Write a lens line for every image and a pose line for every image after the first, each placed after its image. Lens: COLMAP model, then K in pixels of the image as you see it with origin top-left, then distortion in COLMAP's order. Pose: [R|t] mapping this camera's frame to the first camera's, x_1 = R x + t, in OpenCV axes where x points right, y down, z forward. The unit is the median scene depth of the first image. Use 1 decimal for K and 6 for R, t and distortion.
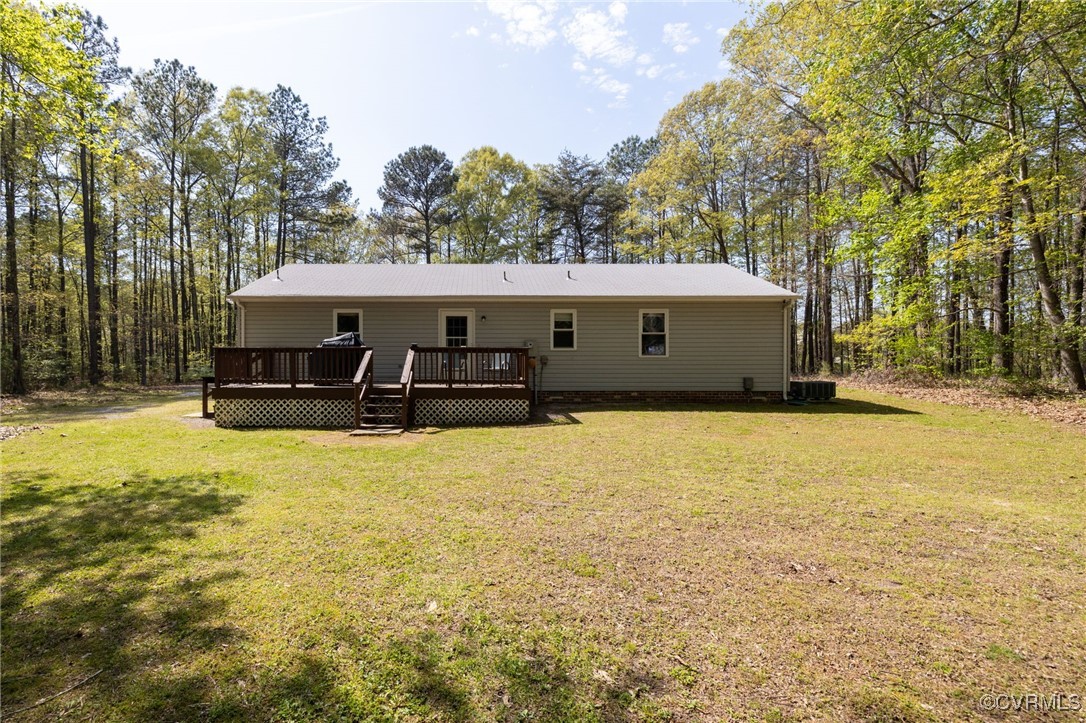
lens RADIAL K [[491.8, 0, 515.8], [0, 491.8, 363.0], [0, 0, 1]] dist [0.001136, 0.000936]
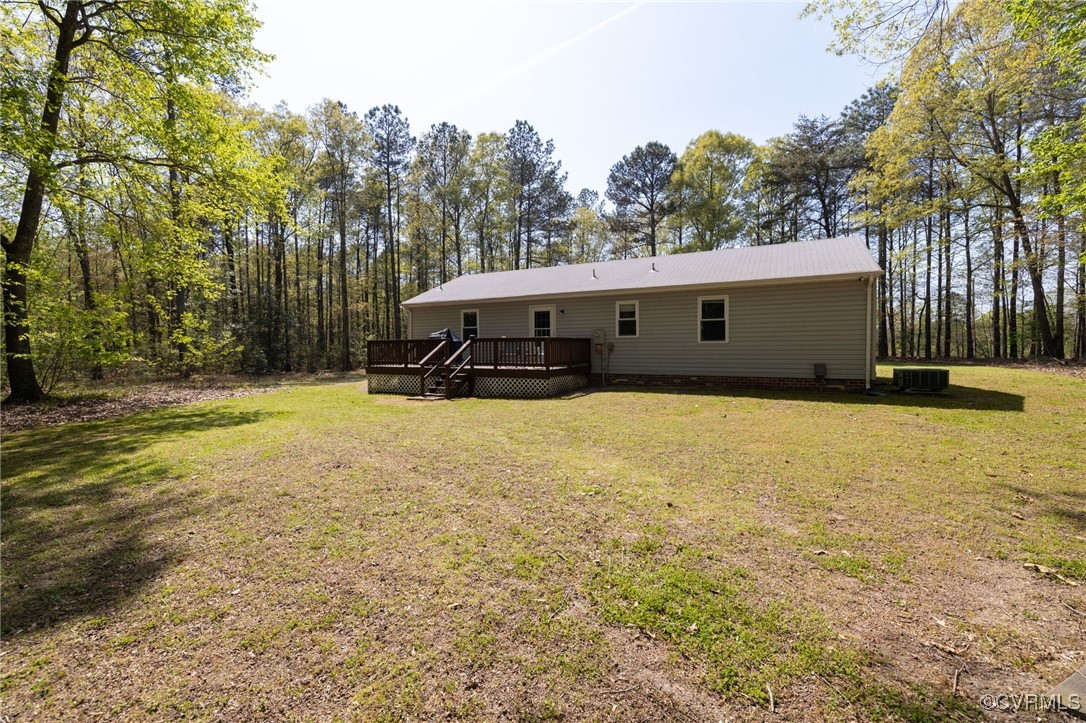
lens RADIAL K [[464.3, 0, 541.1], [0, 464.3, 366.1], [0, 0, 1]] dist [0.000661, 0.000314]
pose [[0.883456, 0.012455, -0.468349, 0.231635], [0.004894, 0.999347, 0.035808, -0.000129], [0.468489, -0.033926, 0.882817, -0.012170]]
